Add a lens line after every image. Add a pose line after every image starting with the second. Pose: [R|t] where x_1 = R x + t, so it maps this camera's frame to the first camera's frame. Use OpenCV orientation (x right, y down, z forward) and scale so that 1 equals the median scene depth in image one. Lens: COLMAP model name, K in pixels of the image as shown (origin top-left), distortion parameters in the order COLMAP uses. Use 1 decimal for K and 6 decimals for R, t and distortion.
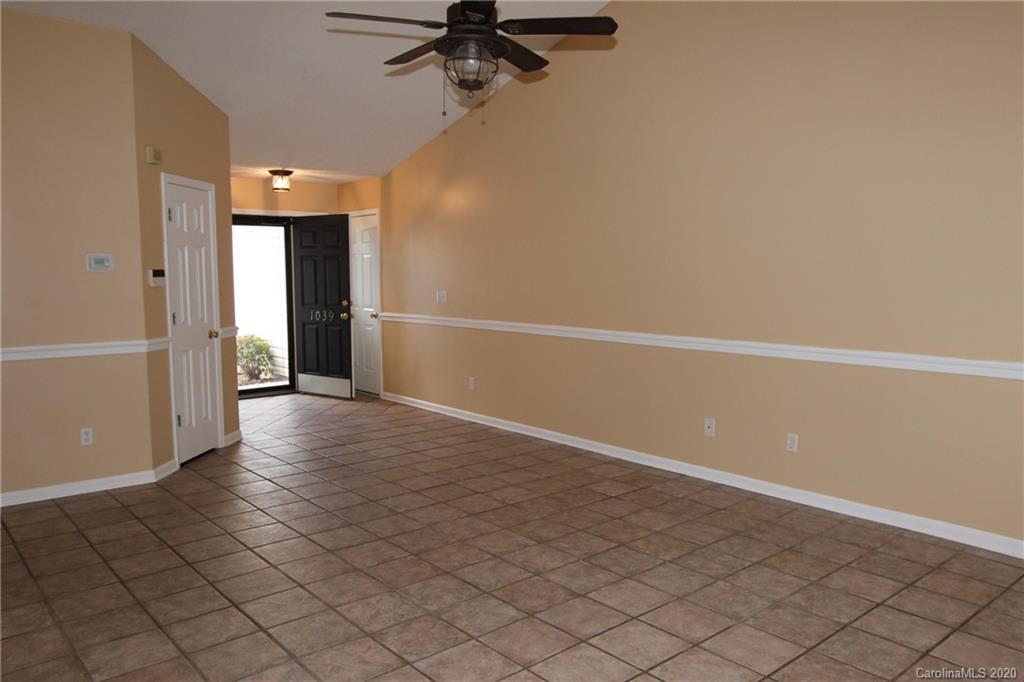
lens RADIAL K [[767.7, 0, 511.0], [0, 767.7, 379.3], [0, 0, 1]] dist [-0.001503, 0.002053]
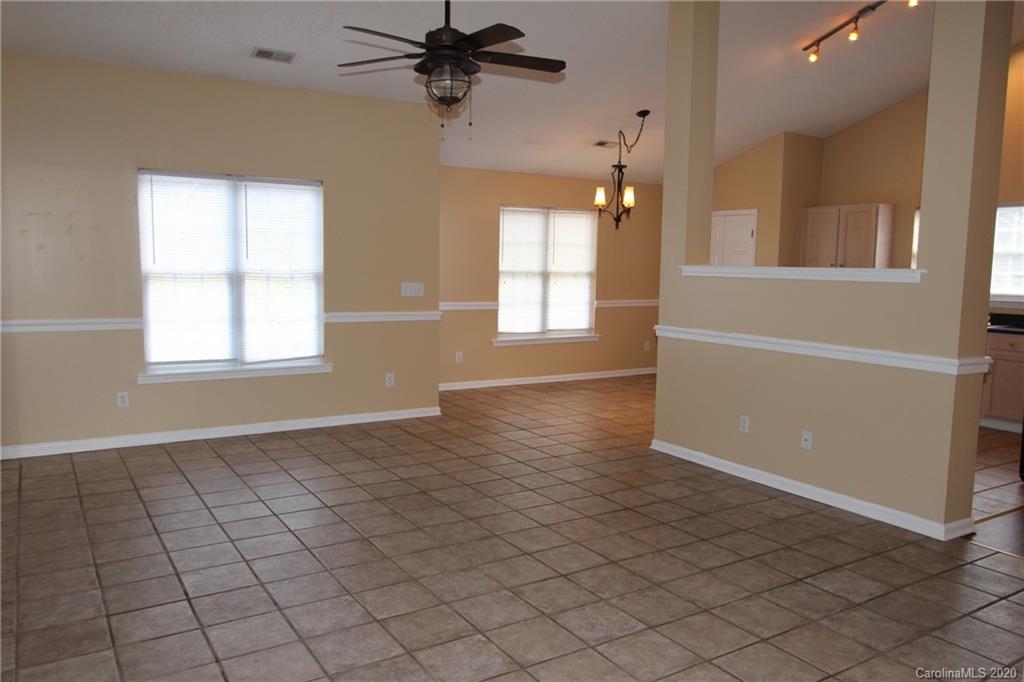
lens RADIAL K [[756.9, 0, 512.0], [0, 756.9, 341.0], [0, 0, 1]] dist [-0.005083, -0.000933]
pose [[-0.988251, -0.033637, 0.149091, -0.299498], [0.002939, 0.971118, 0.238582, -0.279273], [-0.152810, 0.236217, -0.959610, 1.972071]]
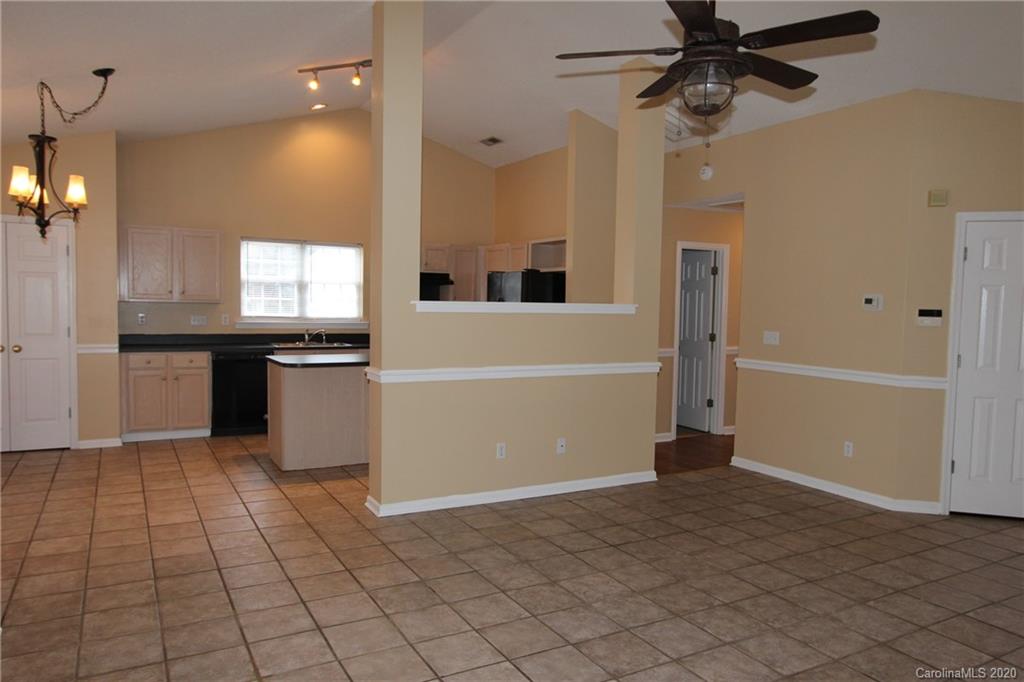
lens RADIAL K [[713.5, 0, 512.0], [0, 713.5, 341.0], [0, 0, 1]] dist [-0.029580, 0.036698]
pose [[-0.210236, 0.050248, -0.976359, 0.800225], [-0.156252, 0.984114, 0.084292, -0.131053], [0.965084, 0.170279, -0.199044, 0.888055]]
